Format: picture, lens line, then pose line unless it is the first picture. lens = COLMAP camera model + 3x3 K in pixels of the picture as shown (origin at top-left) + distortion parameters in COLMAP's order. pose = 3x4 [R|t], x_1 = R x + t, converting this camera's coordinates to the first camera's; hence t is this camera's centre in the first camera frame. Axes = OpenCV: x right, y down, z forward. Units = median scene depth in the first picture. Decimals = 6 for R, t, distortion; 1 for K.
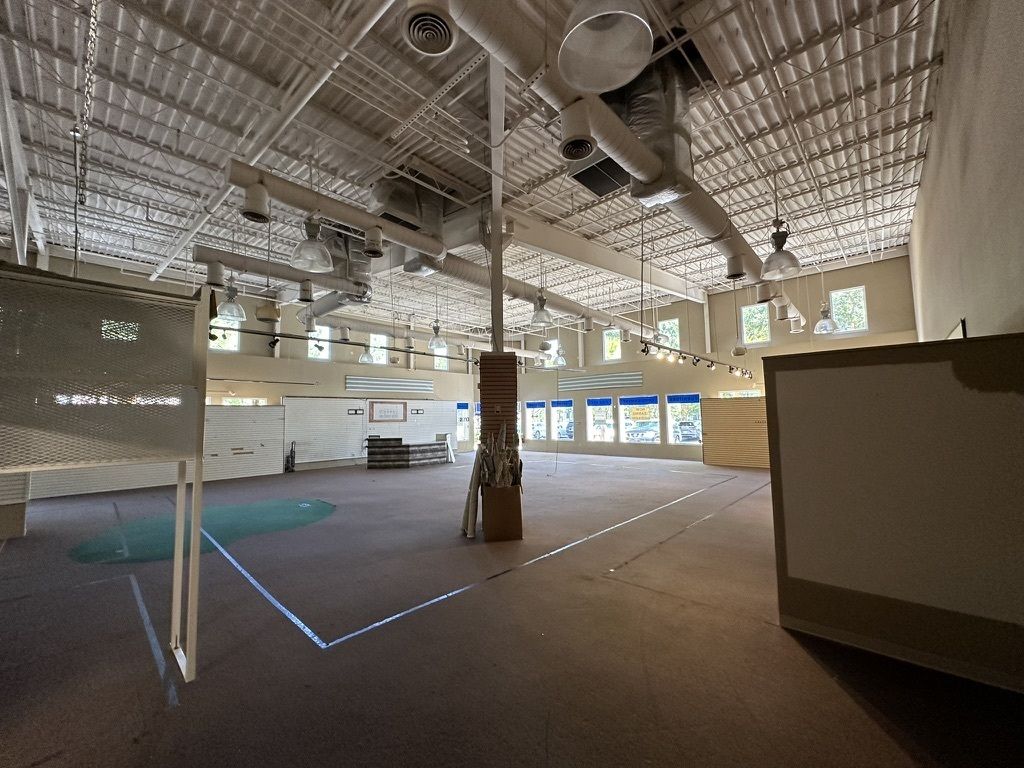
lens RADIAL K [[406.1, 0, 515.5], [0, 406.1, 383.1], [0, 0, 1]] dist [-0.001661, 0.000114]
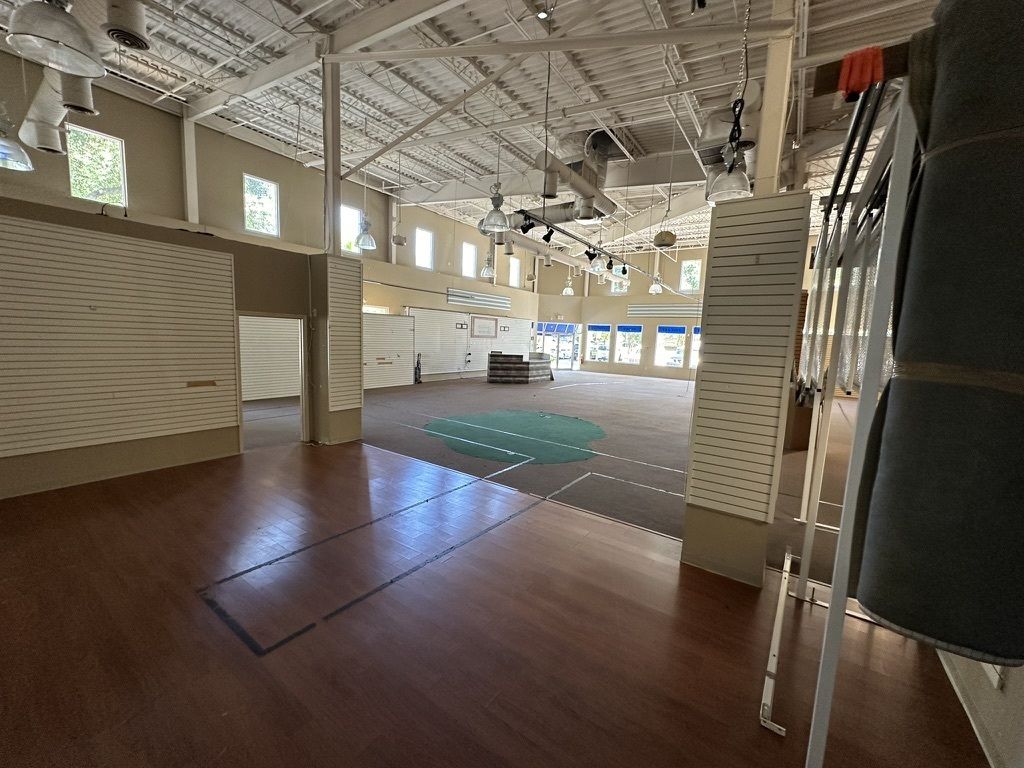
lens RADIAL K [[406.1, 0, 512.3], [0, 406.1, 383.2], [0, 0, 1]] dist [-0.001661, 0.000114]
pose [[0.989358, 0.041856, 0.139354, -0.405498], [-0.068652, 0.978708, 0.193437, 0.007390], [-0.128290, -0.200945, 0.971166, -0.008049]]
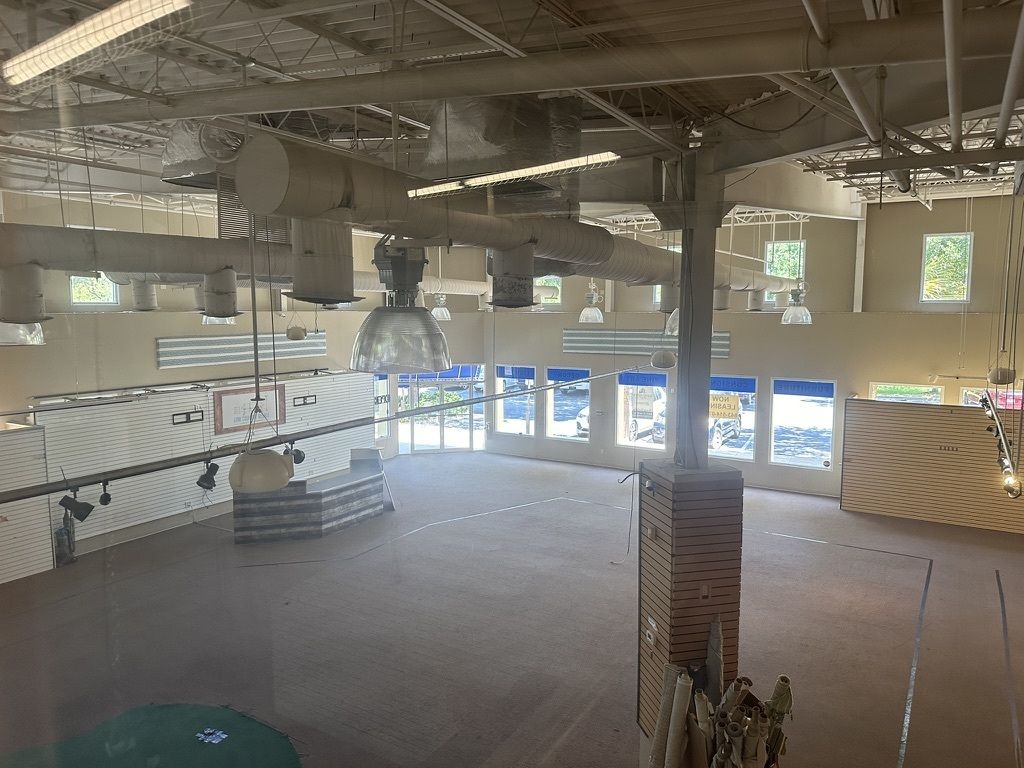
lens RADIAL K [[710.5, 0, 518.8], [0, 710.5, 384.9], [0, 0, 1]] dist [0.025883, -0.013587]
pose [[0.978986, -0.002424, 0.203913, -0.183145], [-0.035883, 0.982280, 0.183952, -0.136848], [-0.200745, -0.187403, 0.961551, 0.115570]]
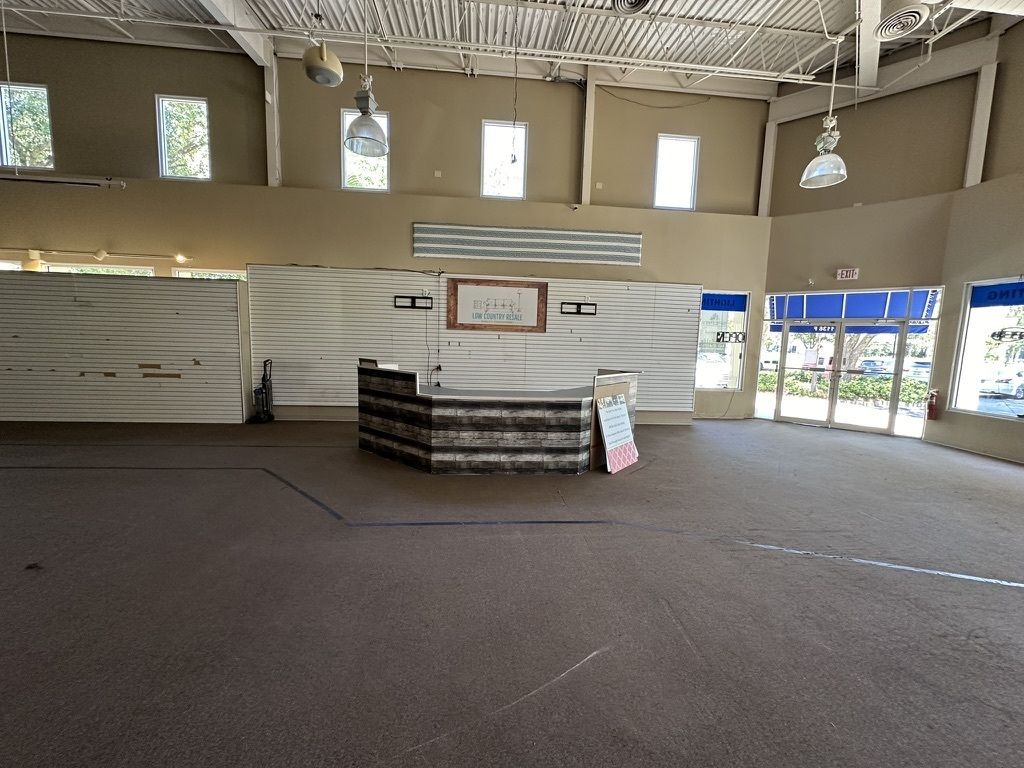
lens RADIAL K [[406.1, 0, 511.1], [0, 406.1, 384.6], [0, 0, 1]] dist [-0.001661, 0.000114]
pose [[0.737785, 0.111396, -0.665781, -0.021749], [0.012018, 0.983966, 0.177950, 0.082025], [0.674929, -0.139290, 0.724616, 0.750125]]
